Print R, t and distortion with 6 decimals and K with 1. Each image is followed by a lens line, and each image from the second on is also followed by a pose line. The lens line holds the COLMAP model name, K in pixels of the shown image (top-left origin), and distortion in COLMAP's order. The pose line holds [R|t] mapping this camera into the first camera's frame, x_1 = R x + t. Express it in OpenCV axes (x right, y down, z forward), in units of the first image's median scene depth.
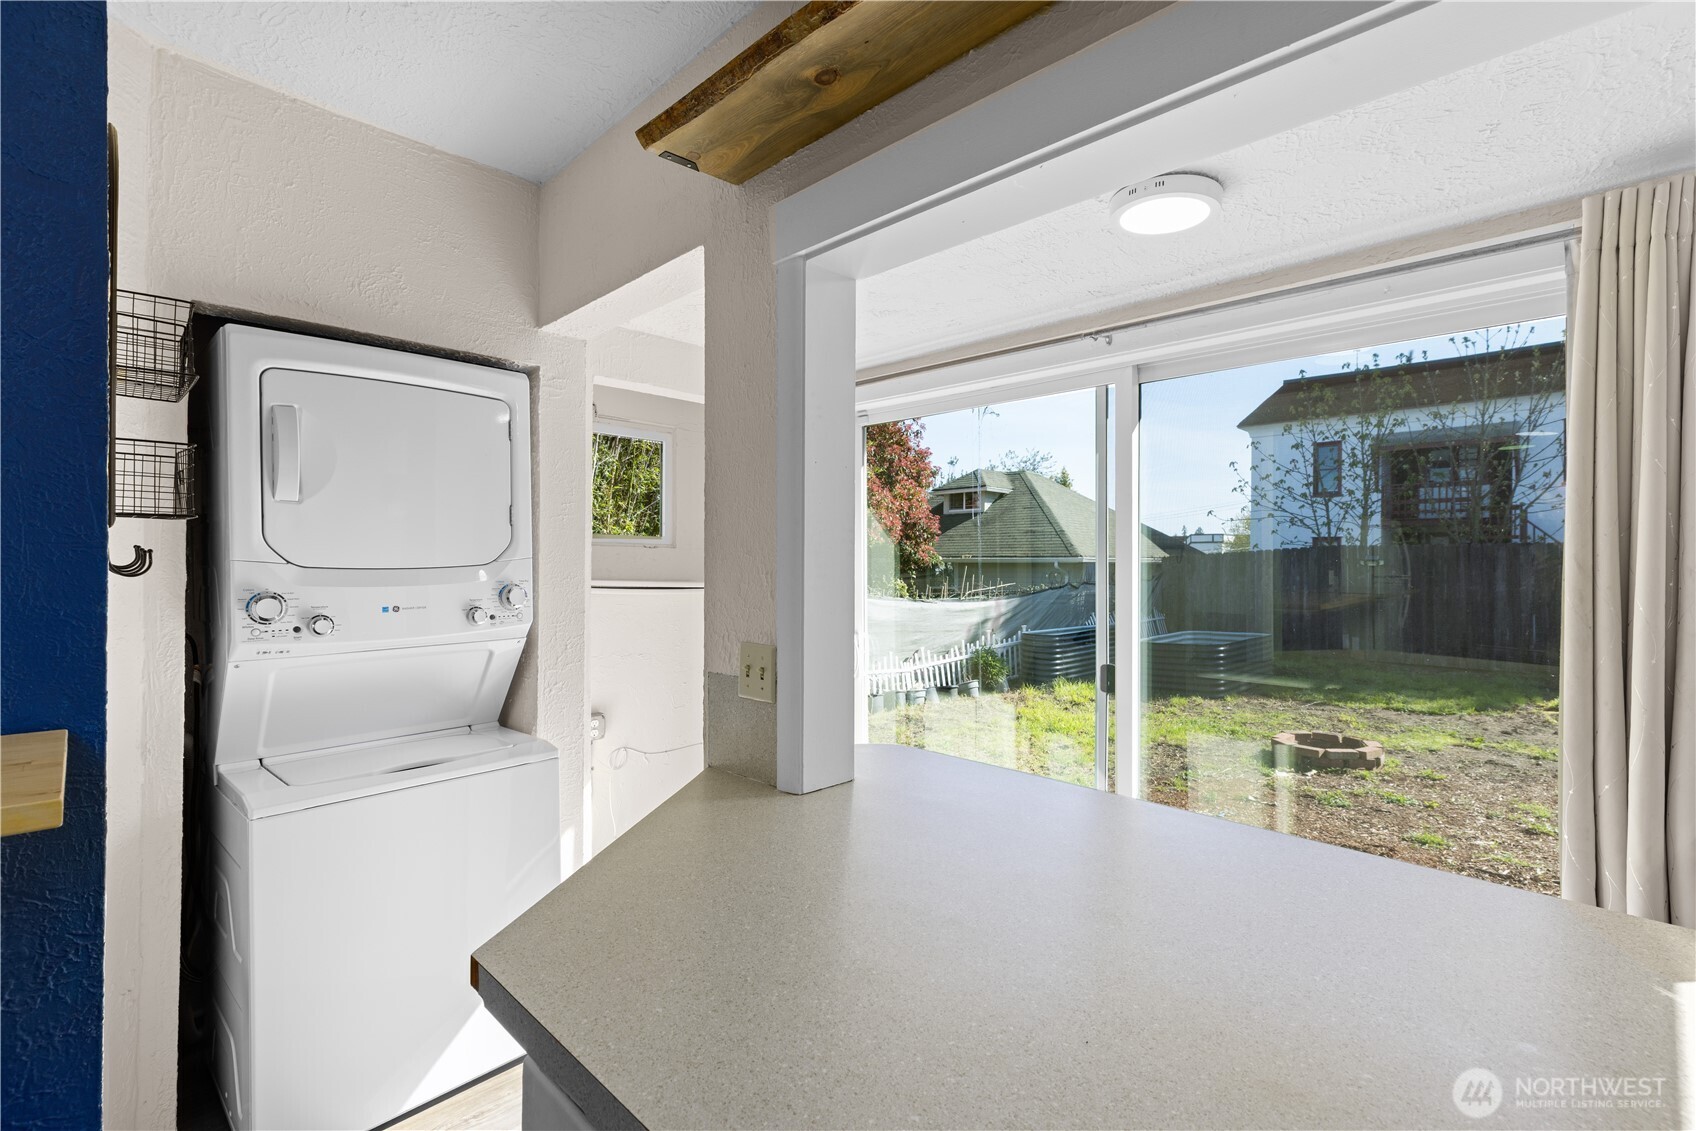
lens RADIAL K [[771.1, 0, 856.2], [0, 771.1, 561.5], [0, 0, 1]] dist [-0.003799, 0.000141]
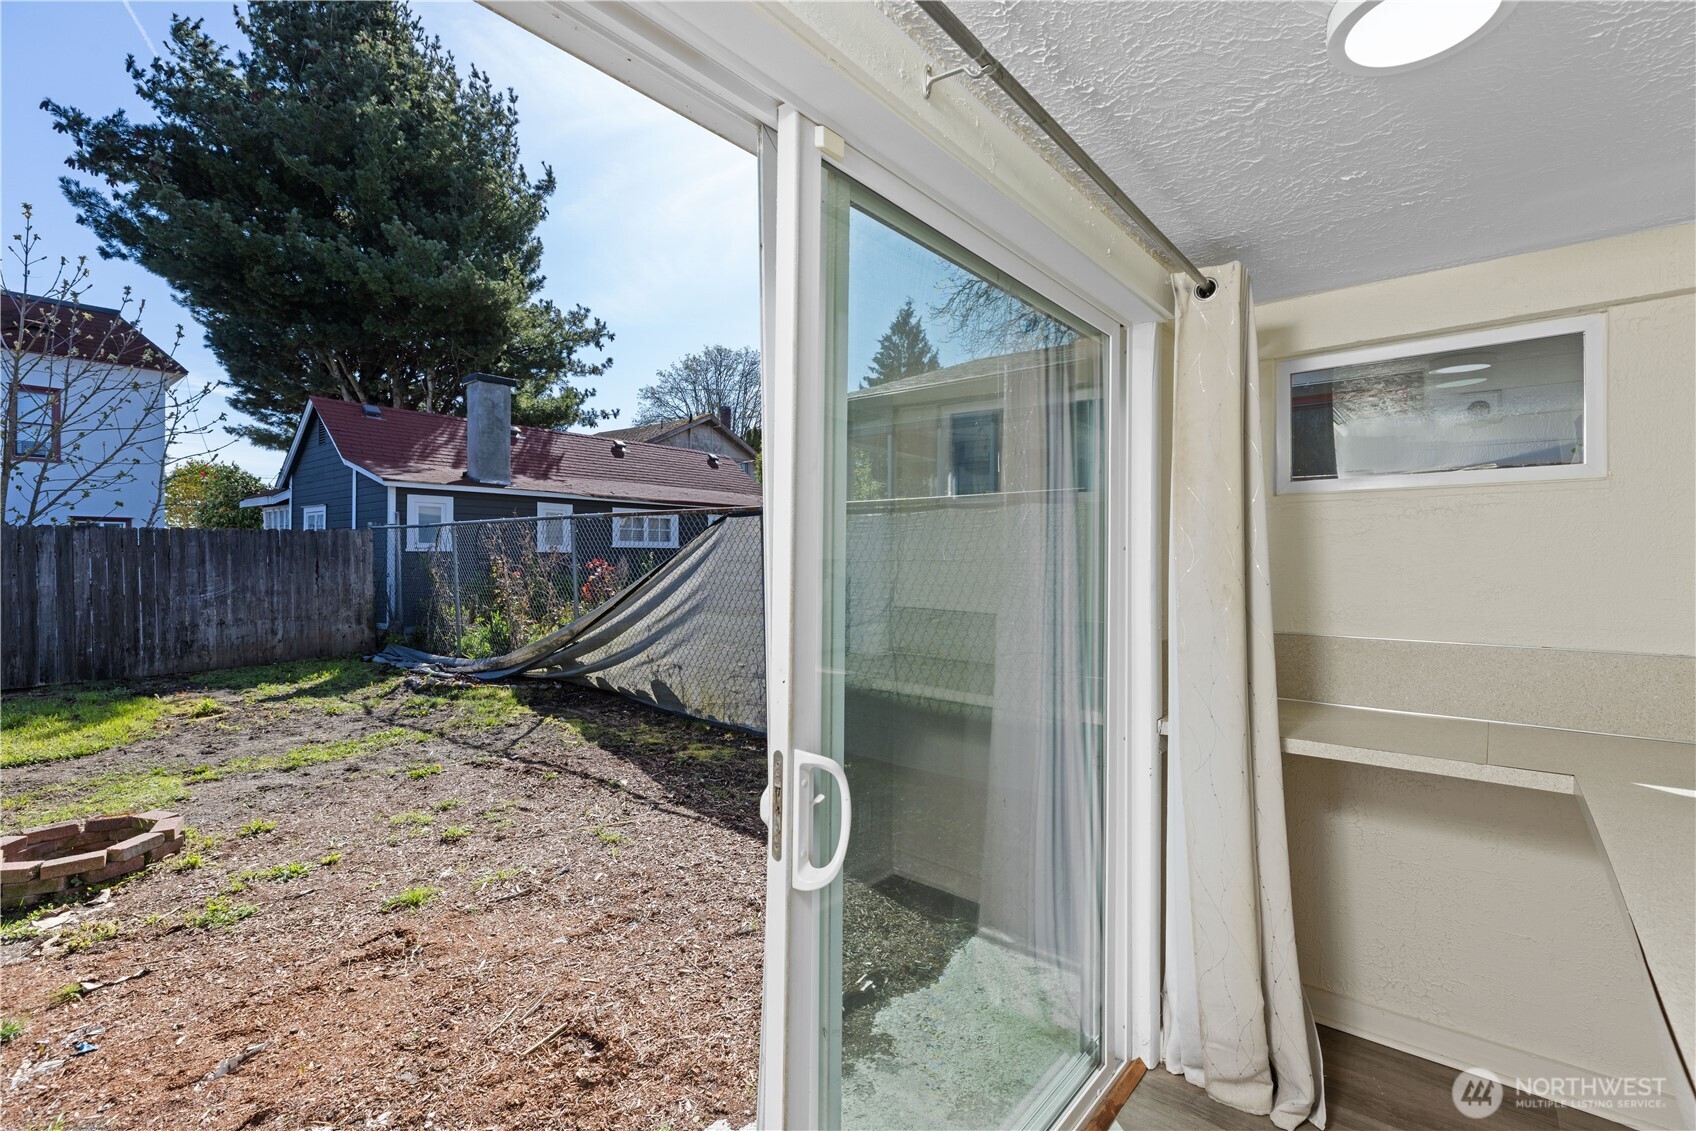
lens RADIAL K [[757.1, 0, 861.6], [0, 757.1, 557.6], [0, 0, 1]] dist [0.003263, 0.001029]
pose [[-0.095069, -0.007904, 0.995439, -0.030471], [-0.004595, 0.999961, 0.007501, -0.000405], [-0.995460, -0.003861, -0.095102, 0.217092]]
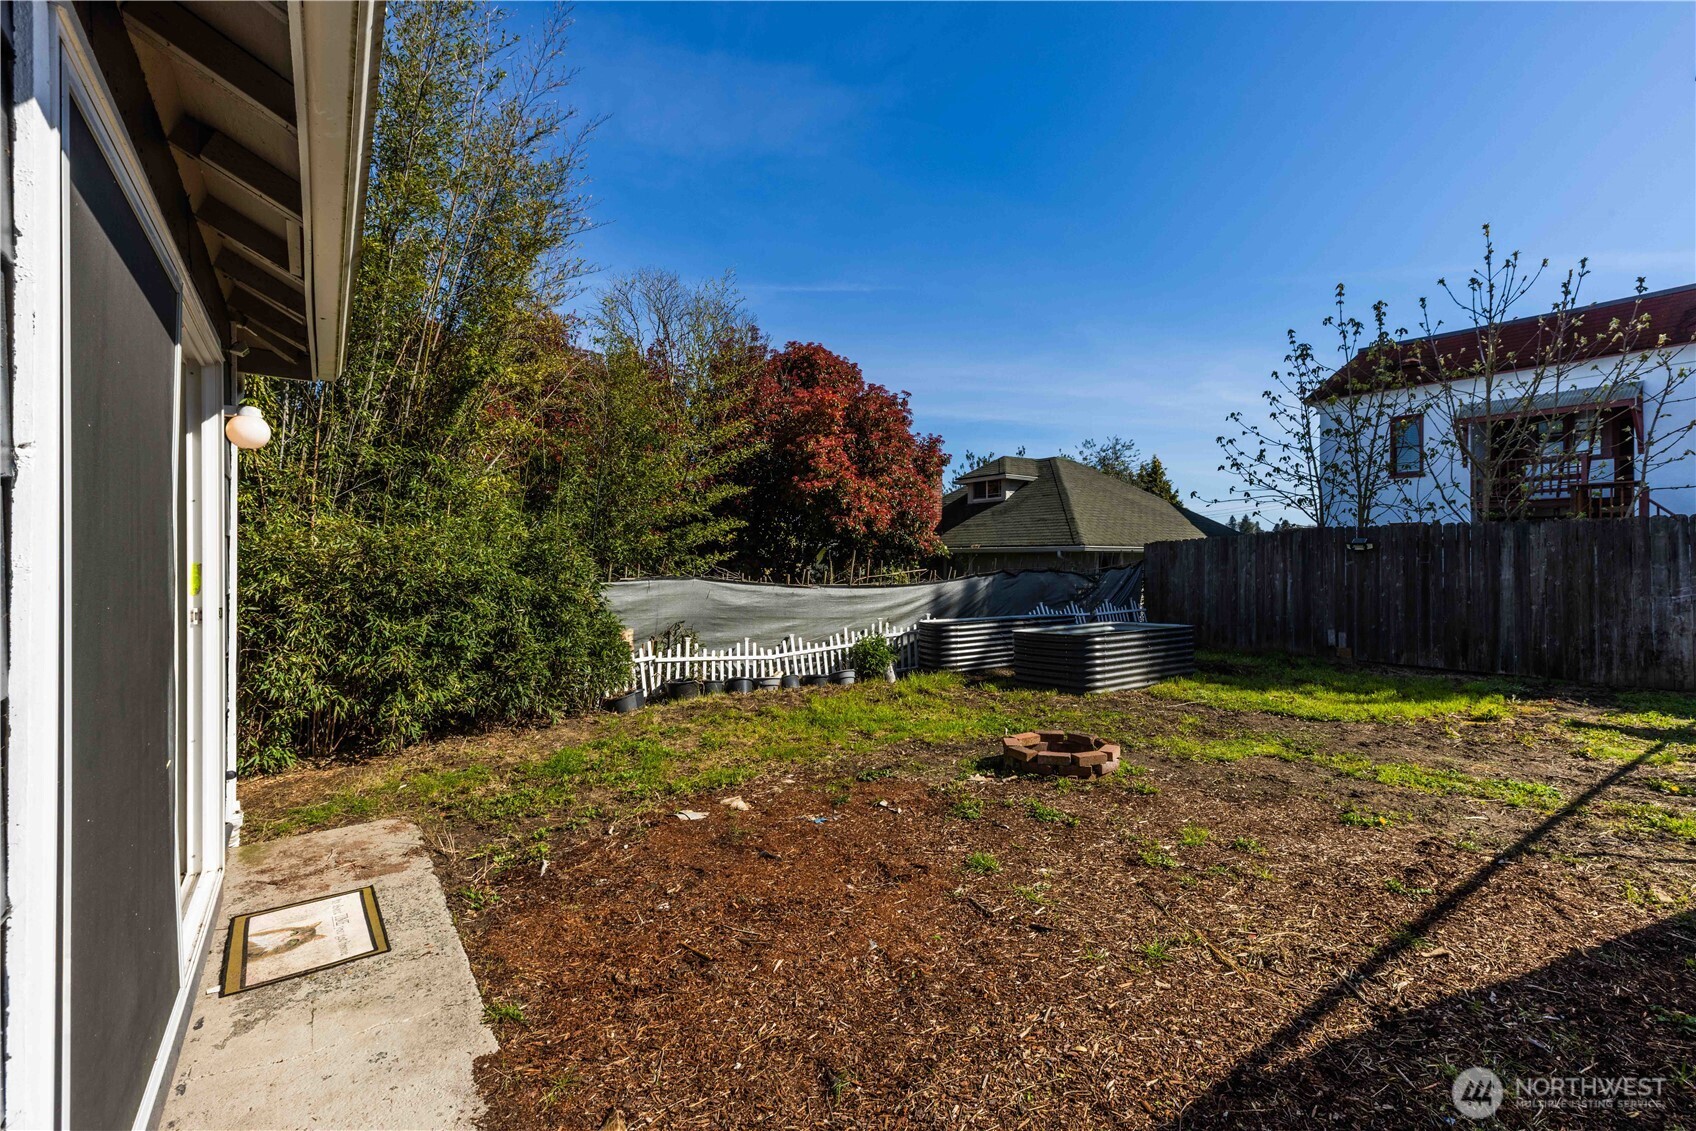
lens RADIAL K [[757.1, 0, 861.6], [0, 757.1, 557.6], [0, 0, 1]] dist [0.003263, 0.001029]
pose [[0.986240, -0.003760, -0.165277, 0.268039], [0.003673, 0.999993, -0.000835, 0.013197], [0.165279, 0.000217, 0.986247, 0.065455]]
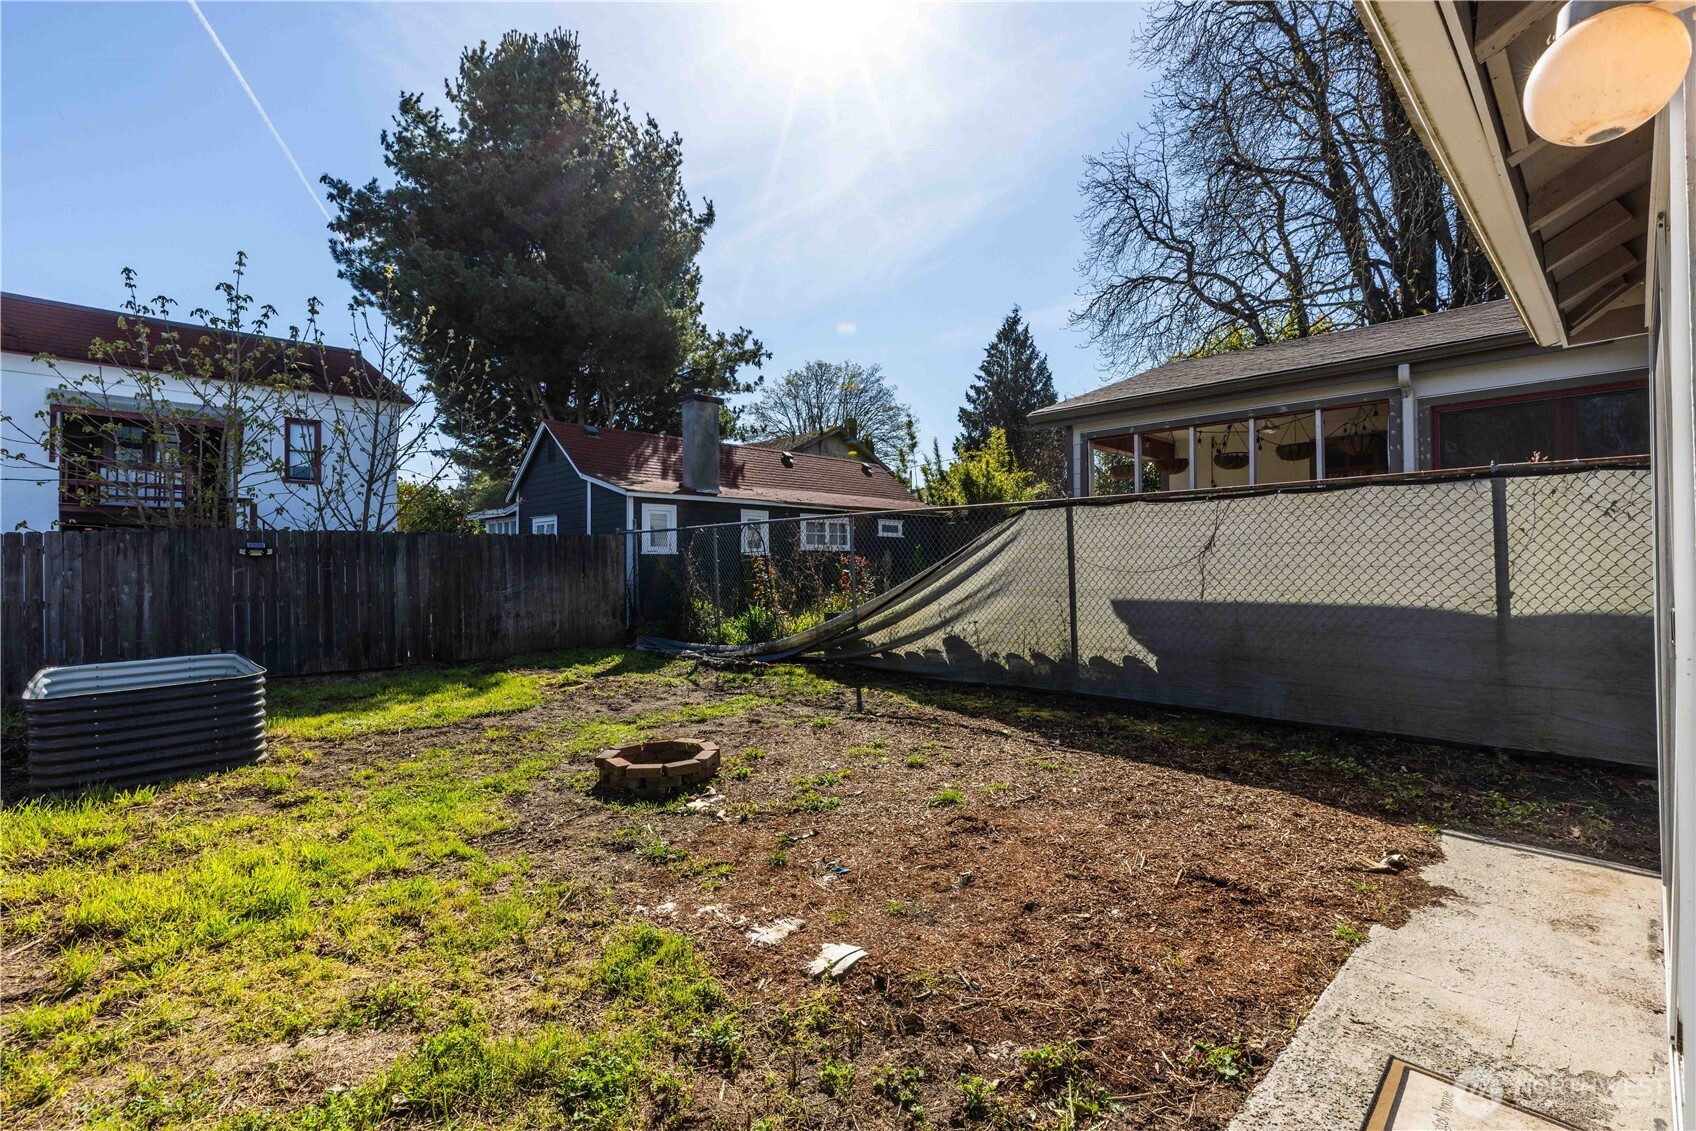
lens RADIAL K [[761.9, 0, 855.3], [0, 761.9, 554.6], [0, 0, 1]] dist [0.004399, 0.000419]
pose [[0.016105, 0.011236, 0.999807, -0.098306], [0.006257, 0.999916, -0.011338, 0.017877], [-0.999851, 0.006438, 0.016034, 0.395408]]
